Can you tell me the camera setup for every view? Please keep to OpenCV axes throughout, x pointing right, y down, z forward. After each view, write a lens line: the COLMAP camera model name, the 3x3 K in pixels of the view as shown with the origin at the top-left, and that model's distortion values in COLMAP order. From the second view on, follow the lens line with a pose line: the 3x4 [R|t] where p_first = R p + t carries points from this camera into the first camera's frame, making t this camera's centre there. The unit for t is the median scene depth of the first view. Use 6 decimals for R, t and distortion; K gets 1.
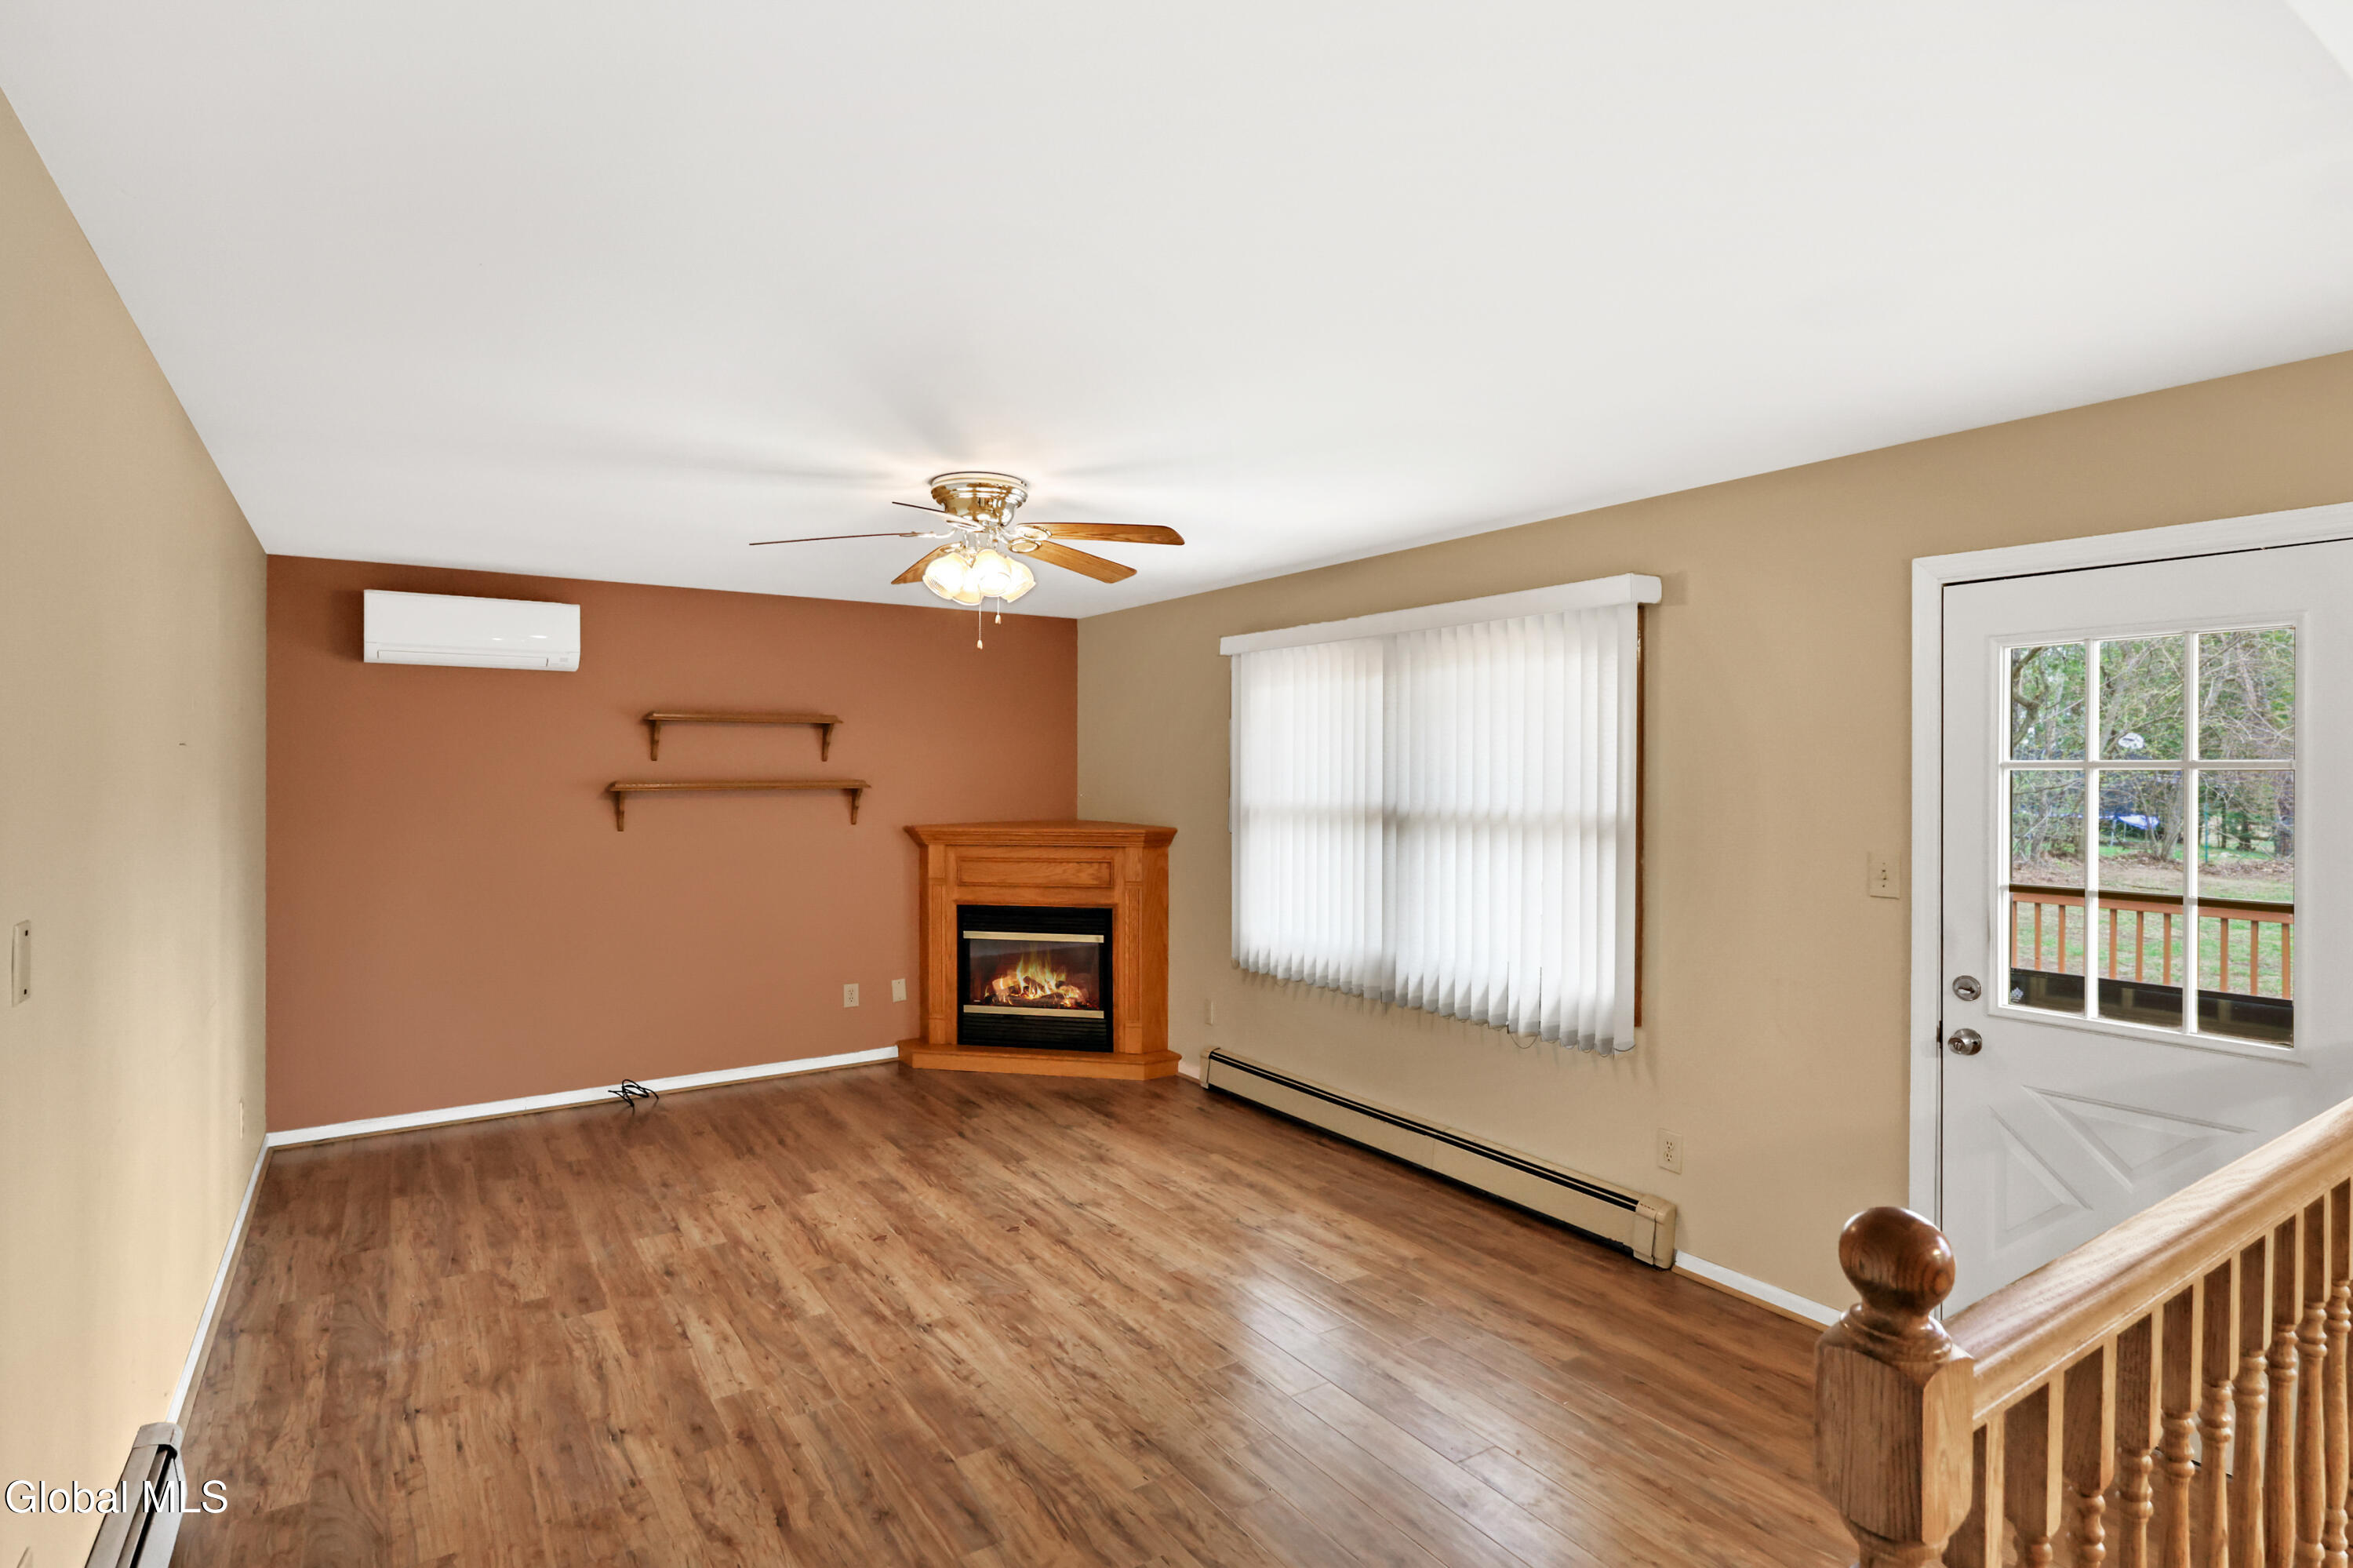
lens RADIAL K [[1188.7, 0, 1167.2], [0, 1188.7, 776.4], [0, 0, 1]] dist [0.001909, 0.000539]
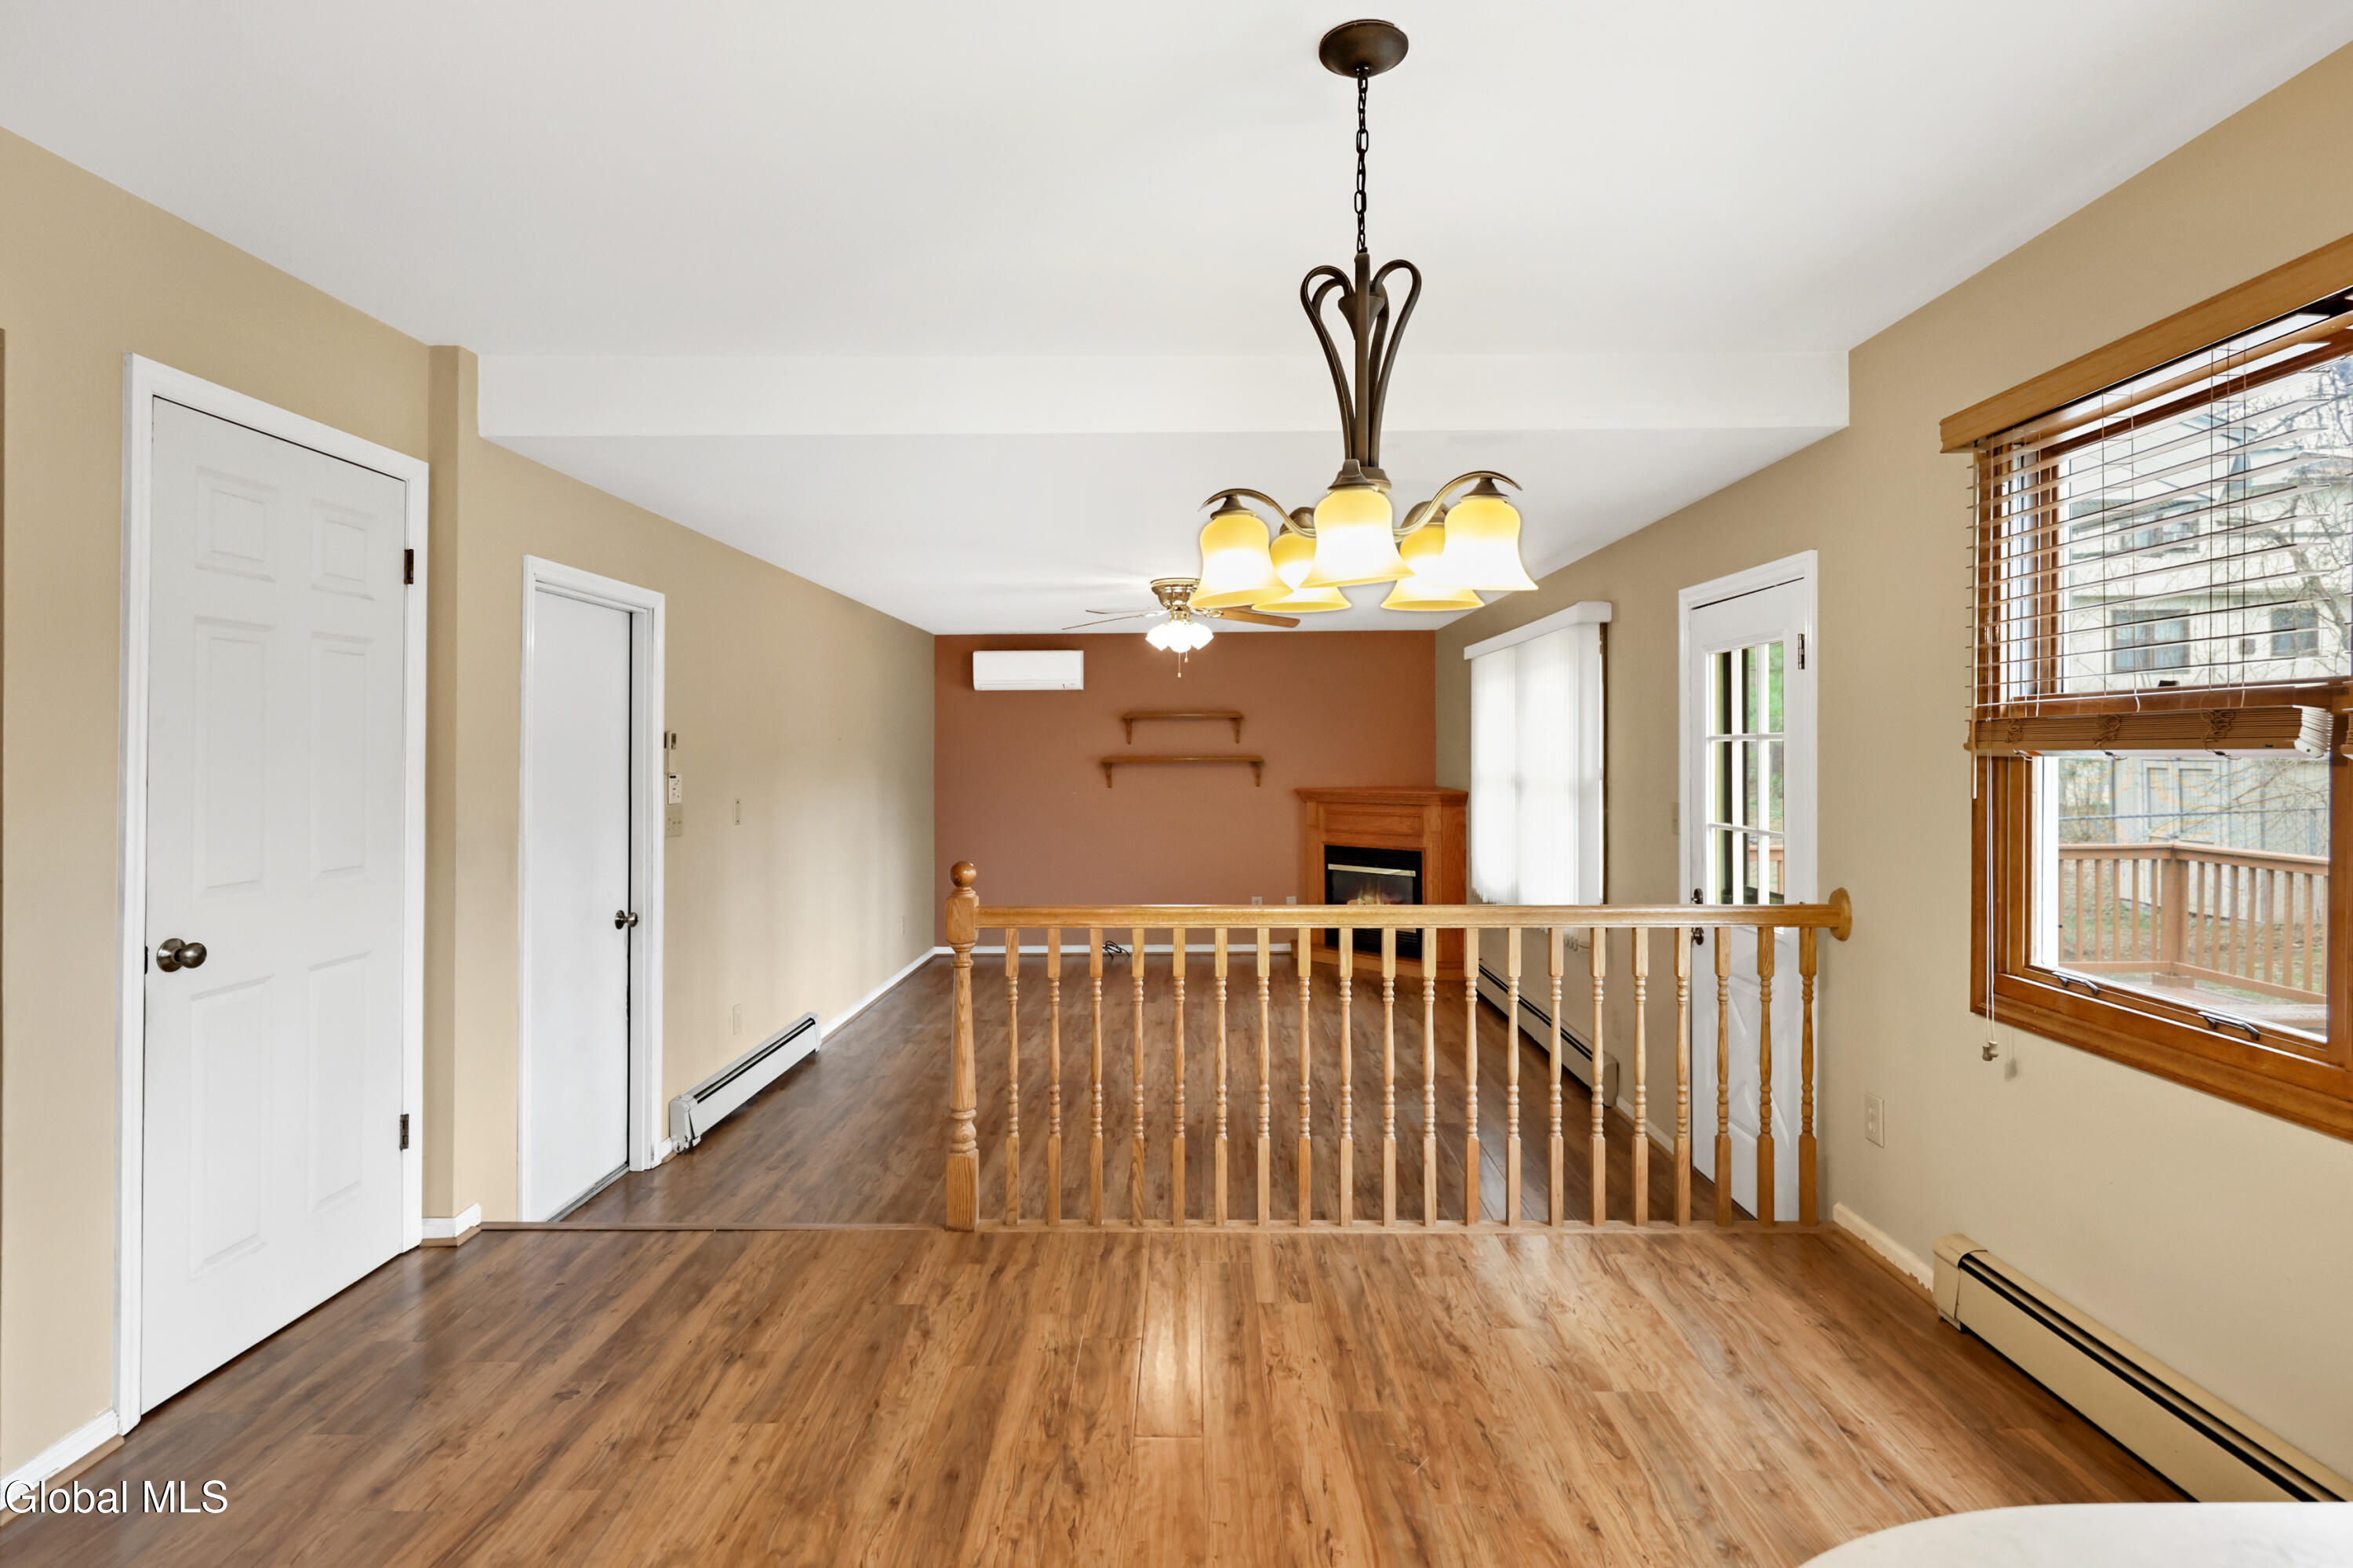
lens RADIAL K [[1188.7, 0, 1204.9], [0, 1188.7, 754.9], [0, 0, 1]] dist [0.001909, 0.000539]
pose [[0.840726, -0.005730, -0.541430, 0.514986], [0.004390, 0.999983, -0.003766, 0.007674], [0.541443, 0.000789, 0.840737, -0.276670]]
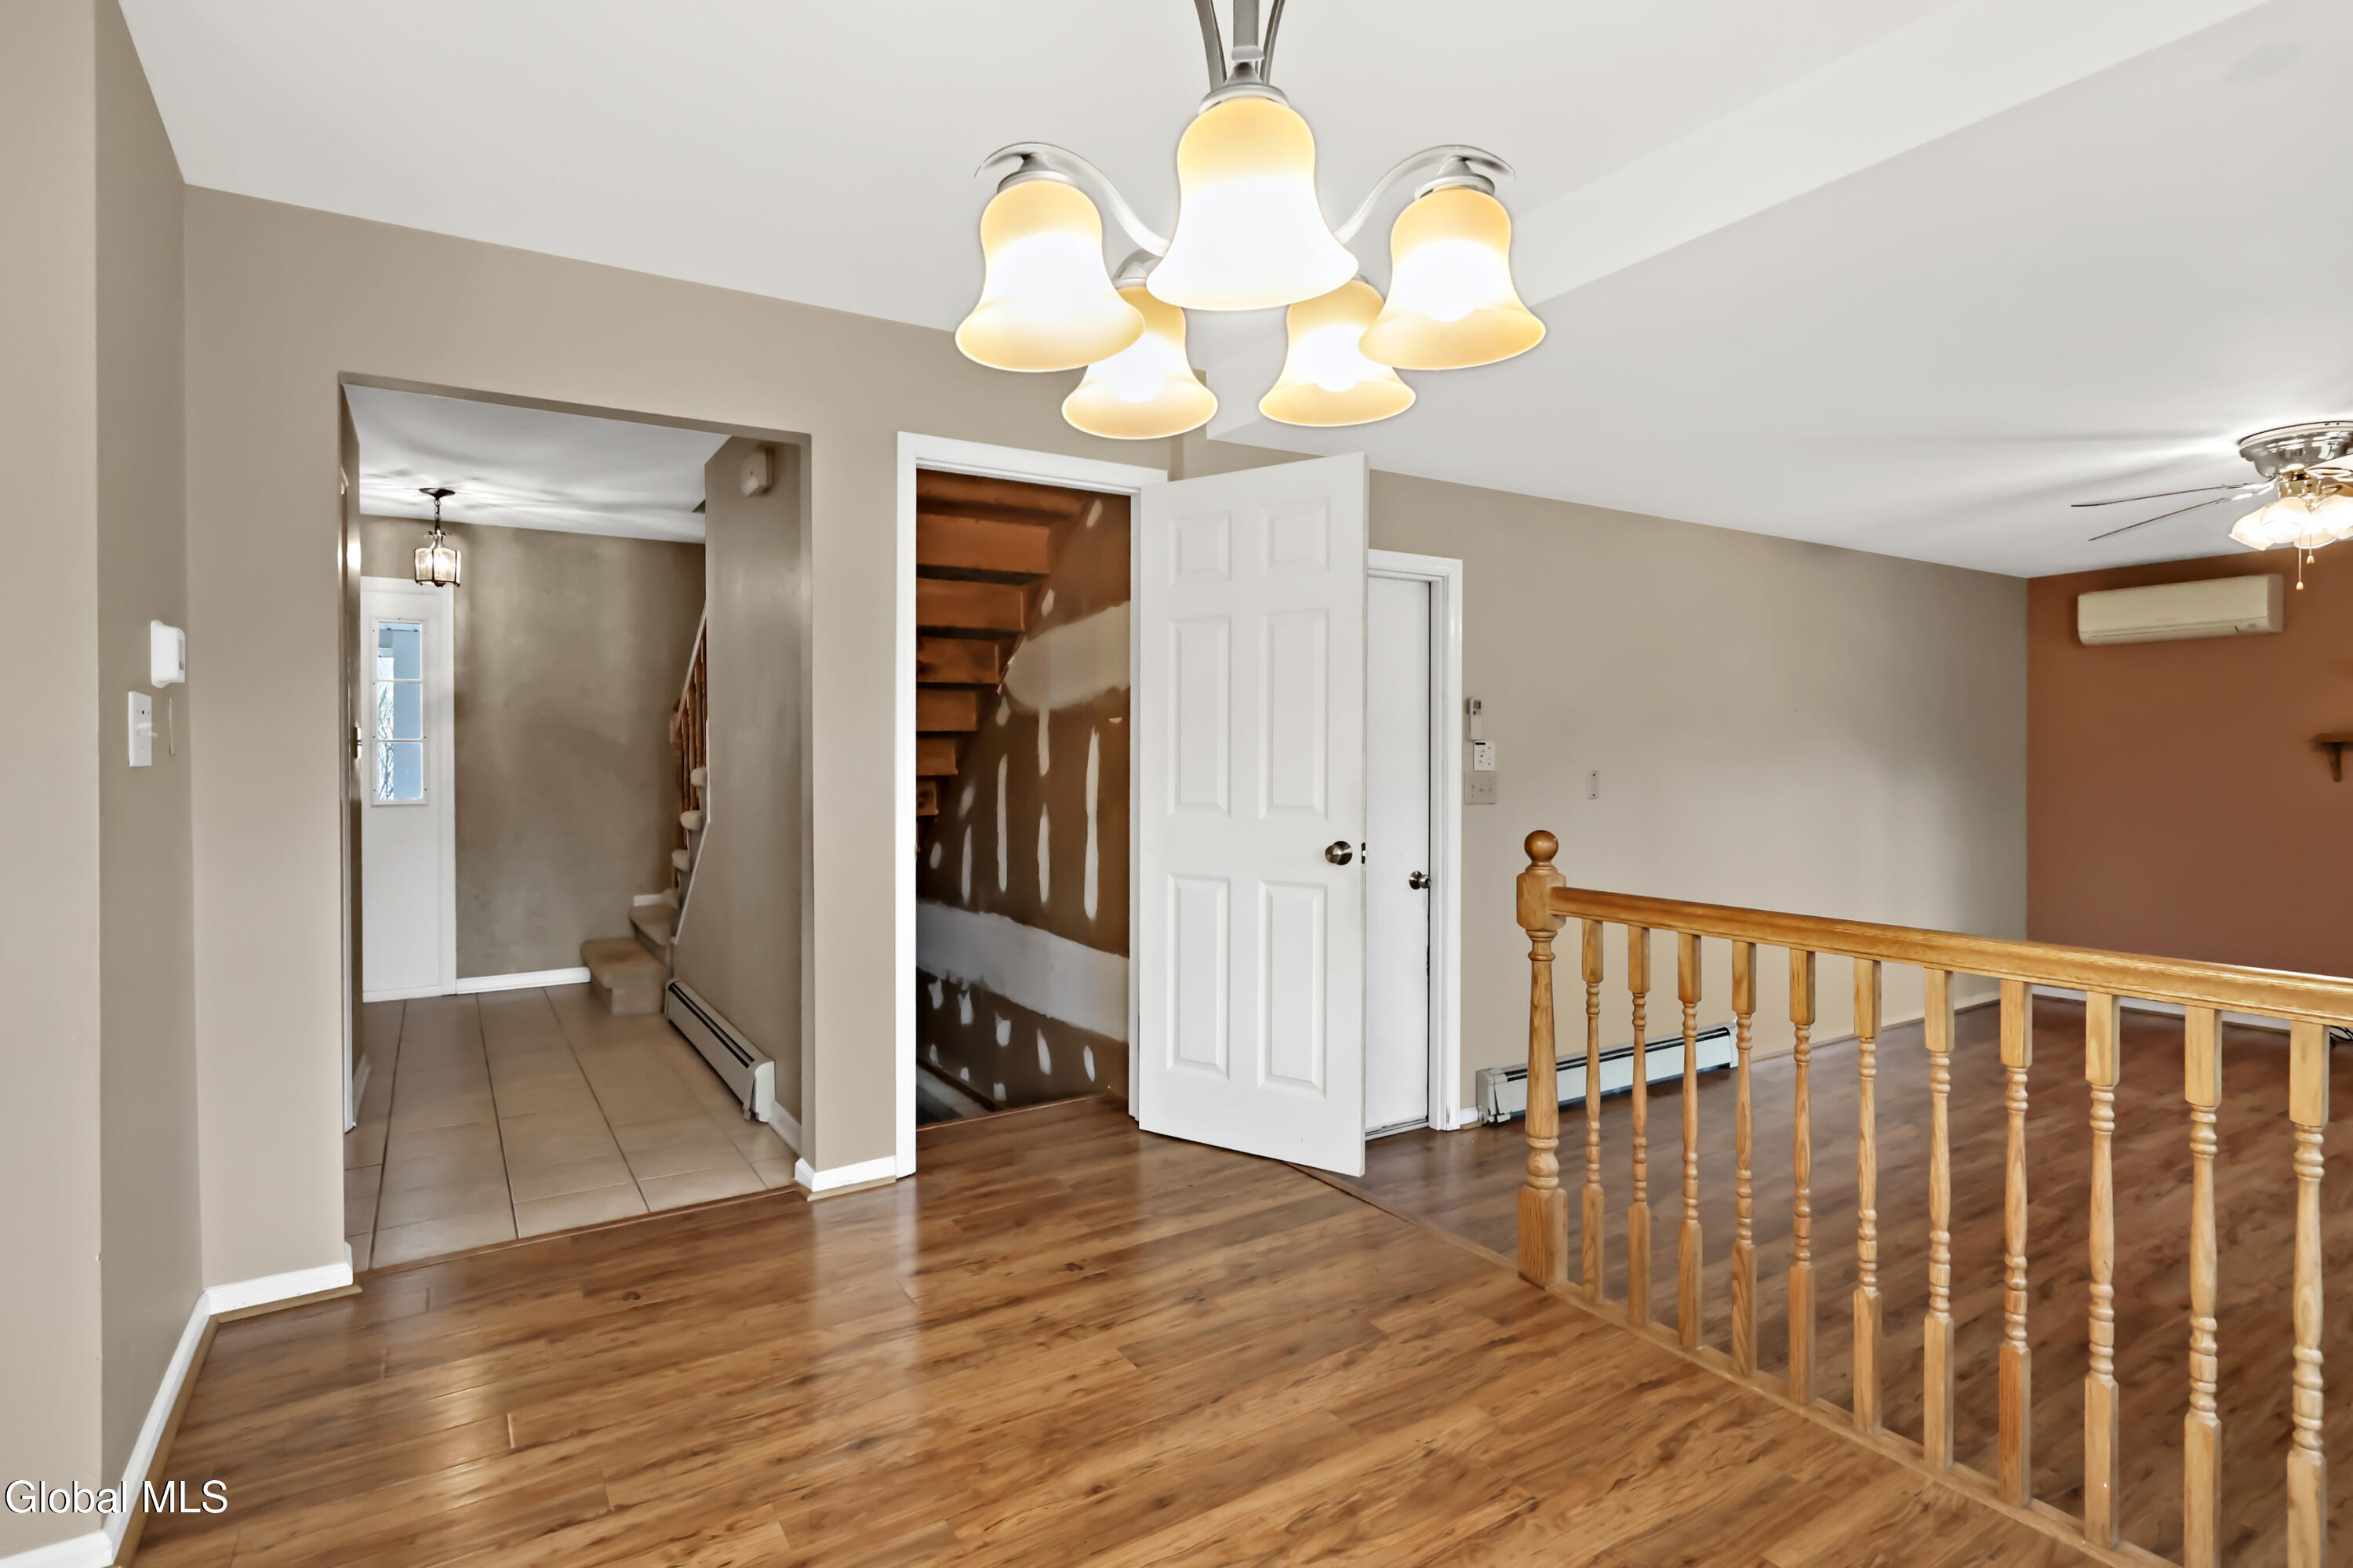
lens RADIAL K [[1188.7, 0, 1198.9], [0, 1188.7, 763.7], [0, 0, 1]] dist [0.001909, 0.000539]
pose [[-0.001940, 0.002006, -0.999996, 0.573313], [-0.001494, 0.999997, 0.002008, 0.029659], [0.999997, 0.001498, -0.001937, 0.015931]]
